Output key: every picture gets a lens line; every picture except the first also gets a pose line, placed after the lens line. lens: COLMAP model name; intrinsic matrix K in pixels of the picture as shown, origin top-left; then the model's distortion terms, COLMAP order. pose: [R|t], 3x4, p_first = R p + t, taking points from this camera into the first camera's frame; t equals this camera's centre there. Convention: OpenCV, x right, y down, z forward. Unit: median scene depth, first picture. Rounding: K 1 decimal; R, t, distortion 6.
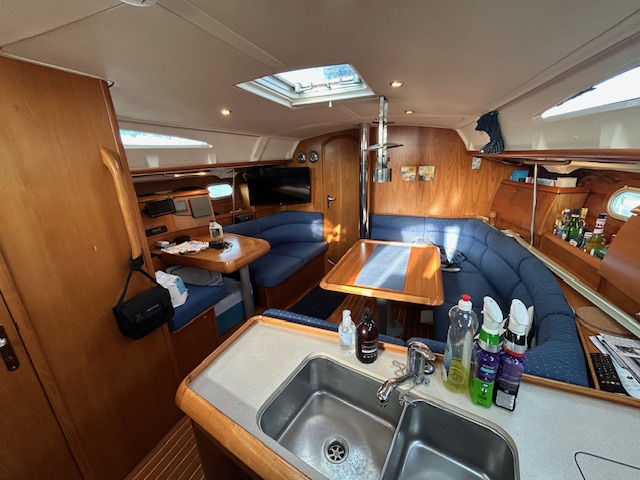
lens RADIAL K [[256.2, 0, 322.1], [0, 256.2, 239.3], [0, 0, 1]] dist [-0.001779, 0.000289]
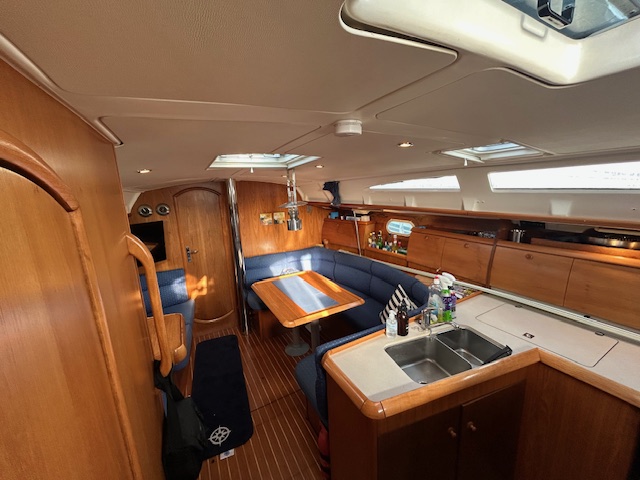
lens RADIAL K [[256.2, 0, 322.3], [0, 256.2, 238.0], [0, 0, 1]] dist [-0.001779, 0.000289]
pose [[0.624853, -0.140369, 0.768021, -0.410126], [0.248006, 0.968442, -0.024775, -0.072889], [-0.740305, 0.205955, 0.639946, 0.051631]]
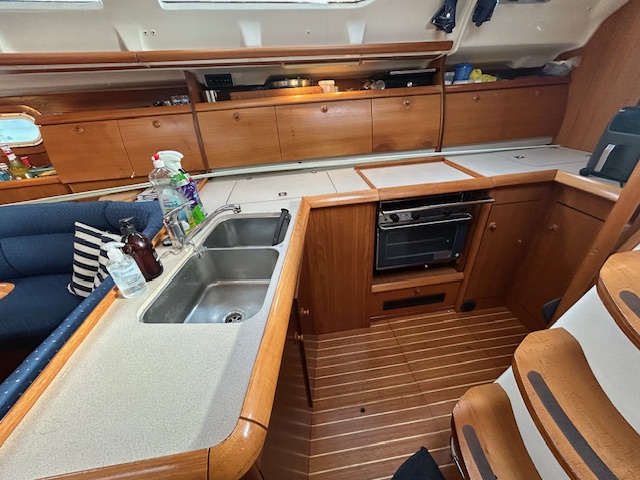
lens RADIAL K [[256.2, 0, 321.1], [0, 256.2, 238.7], [0, 0, 1]] dist [-0.001779, 0.000289]
pose [[-0.495399, -0.385229, 0.778575, -0.219600], [0.336395, 0.741275, 0.580818, 0.016829], [-0.800886, 0.549645, -0.237638, 0.202600]]
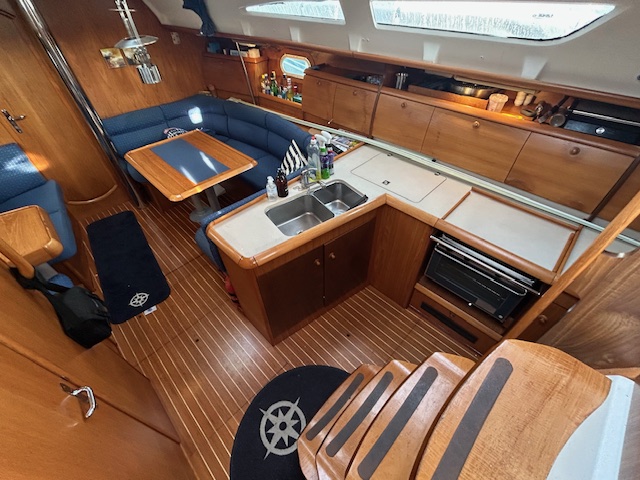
lens RADIAL K [[275.9, 0, 323.2], [0, 275.9, 236.4], [0, 0, 1]] dist [-0.007575, 0.001755]
pose [[0.374416, -0.615341, 0.693663, -0.382077], [0.273255, 0.788078, 0.551601, -0.096372], [-0.886083, -0.016982, 0.463215, -0.054154]]
